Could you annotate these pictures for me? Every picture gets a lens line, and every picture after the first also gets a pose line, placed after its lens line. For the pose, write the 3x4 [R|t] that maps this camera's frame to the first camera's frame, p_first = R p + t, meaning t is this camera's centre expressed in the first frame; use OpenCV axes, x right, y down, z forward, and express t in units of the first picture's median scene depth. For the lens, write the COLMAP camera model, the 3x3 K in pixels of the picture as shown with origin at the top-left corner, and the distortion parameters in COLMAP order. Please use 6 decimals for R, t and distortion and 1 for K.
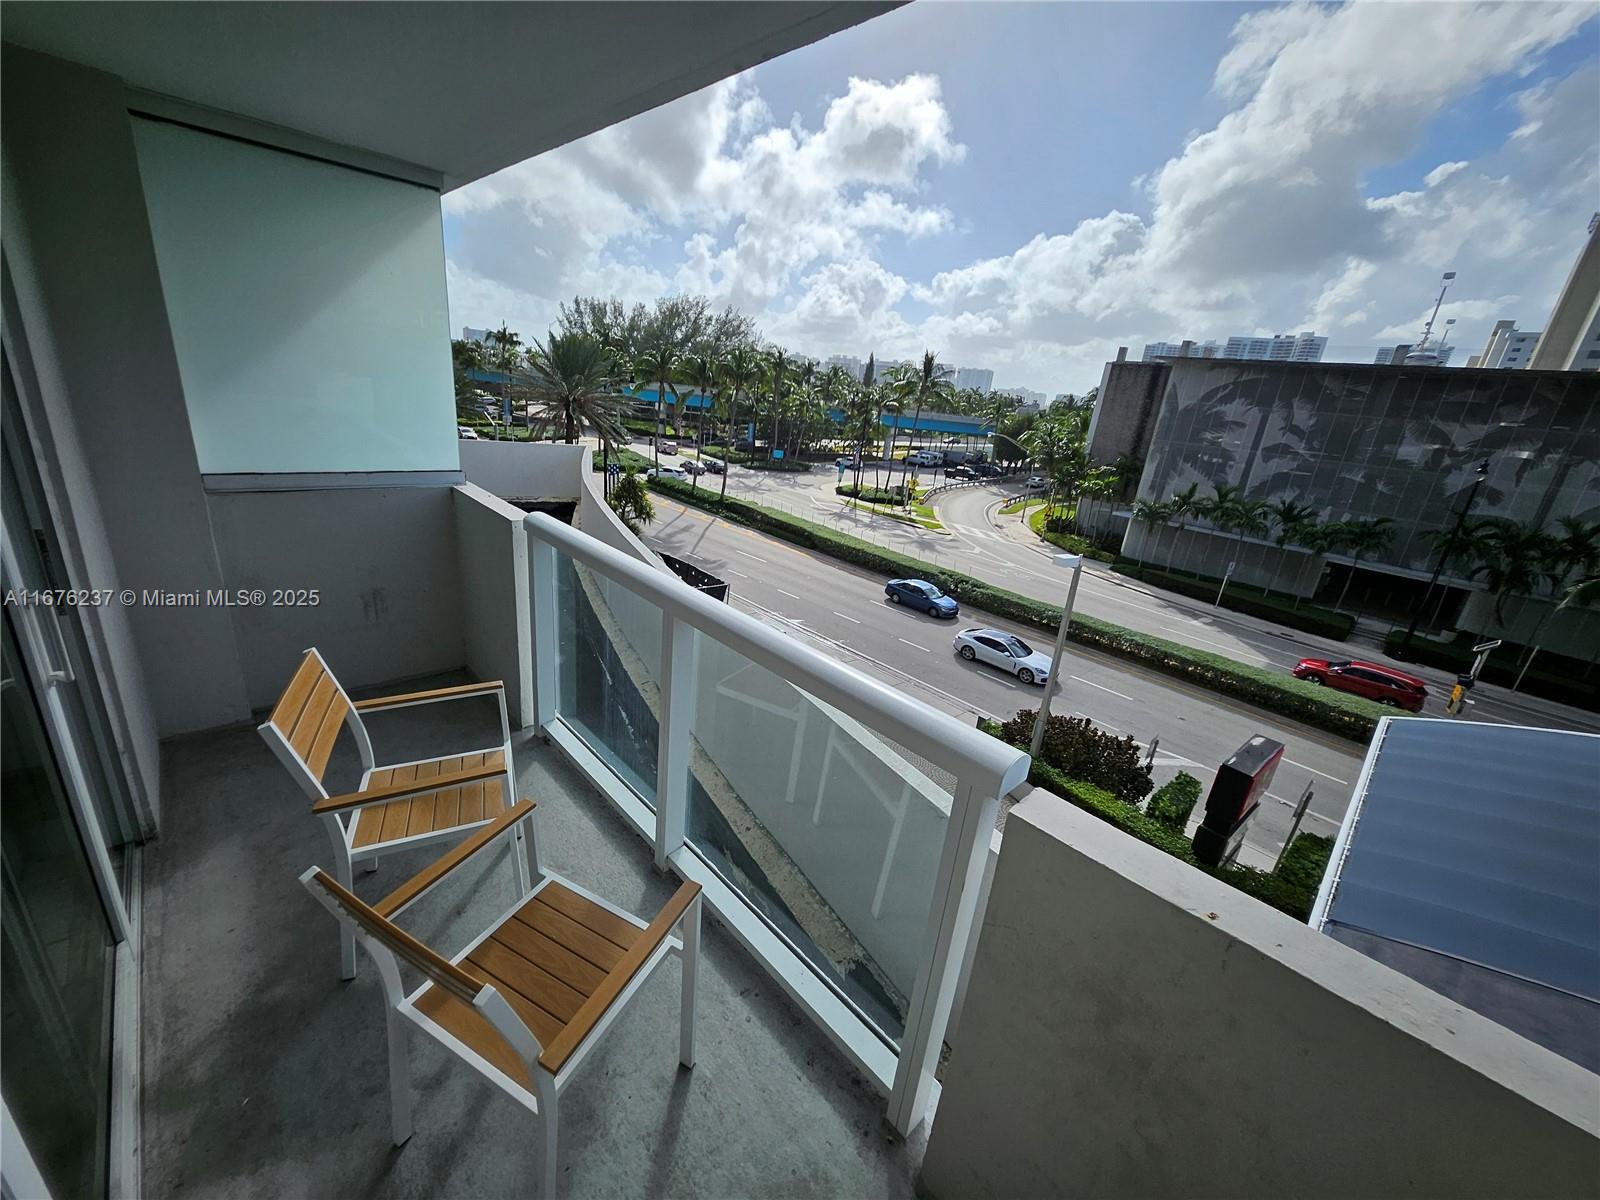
lens RADIAL K [[634.0, 0, 778.9], [0, 634.0, 599.0], [0, 0, 1]] dist [-0.005586, 0.002281]
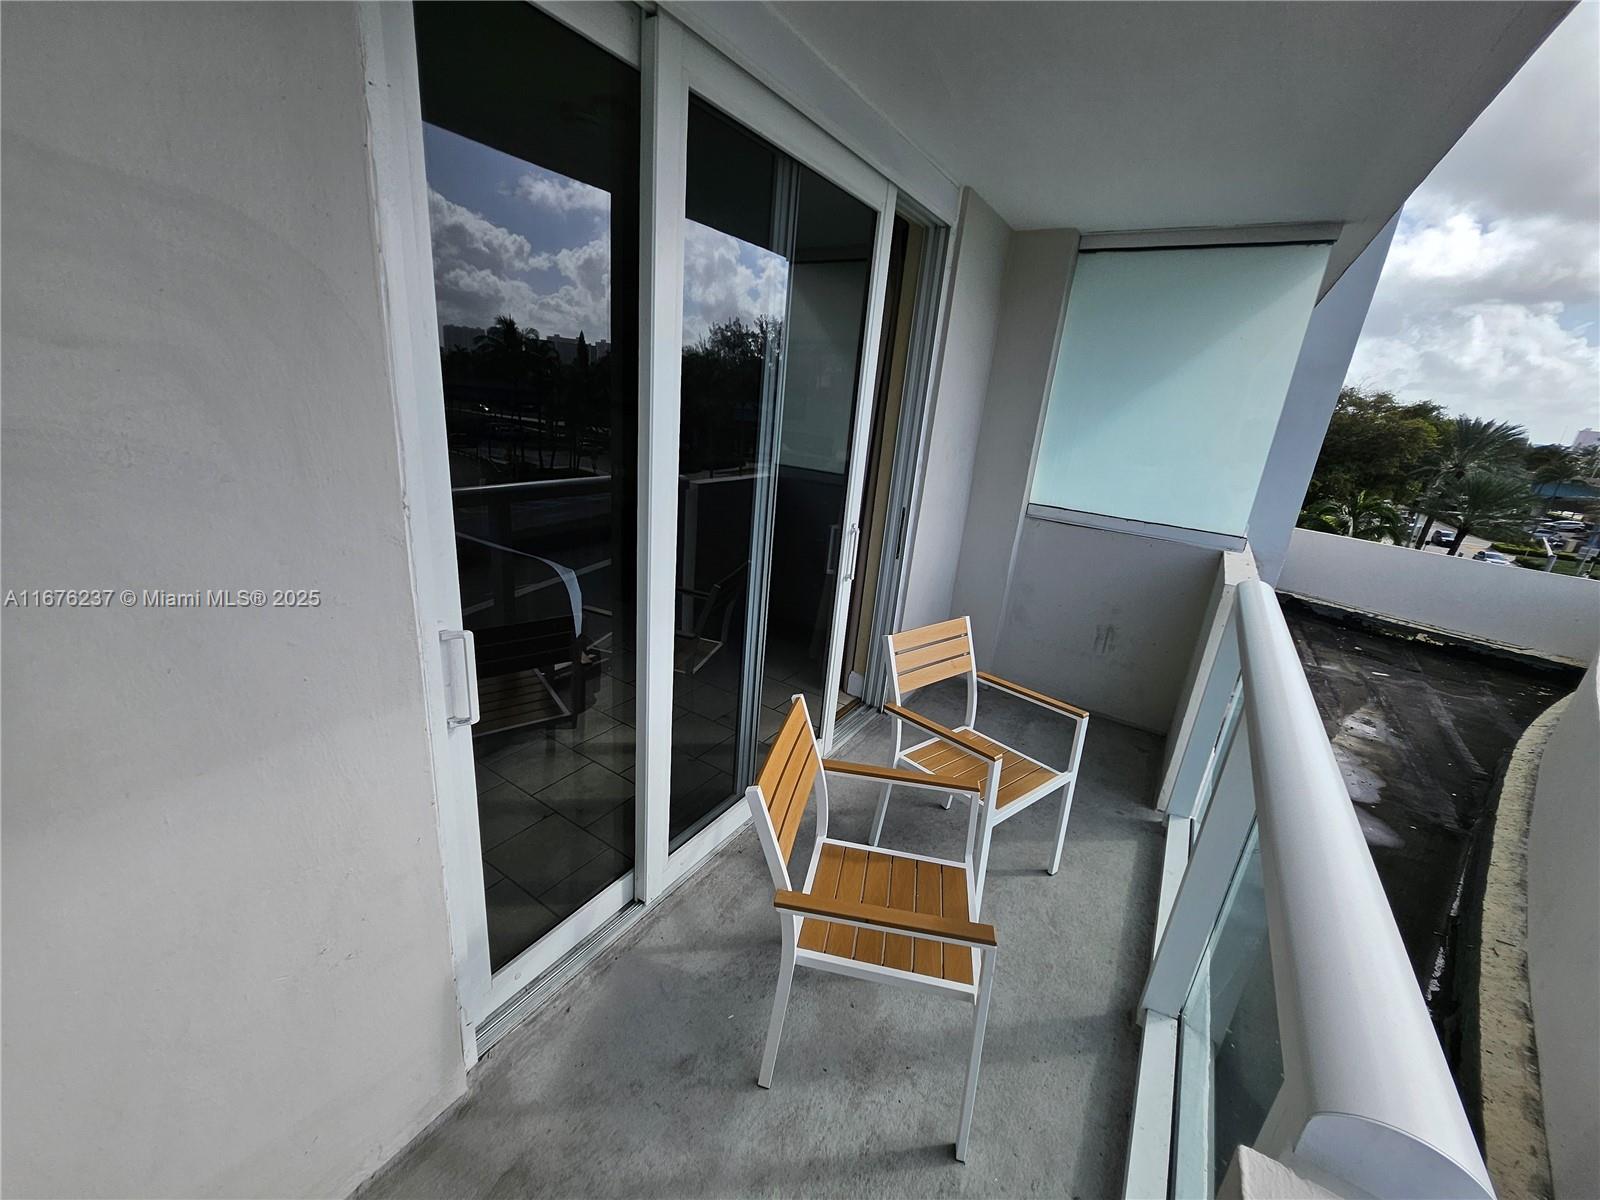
lens RADIAL K [[632.1, 0, 793.0], [0, 632.1, 602.3], [0, 0, 1]] dist [-0.001920, -0.002902]
pose [[0.244113, 0.227438, -0.942699, 0.264494], [-0.369254, 0.920678, 0.126506, 0.012707], [0.896694, 0.317213, 0.308732, 0.181927]]
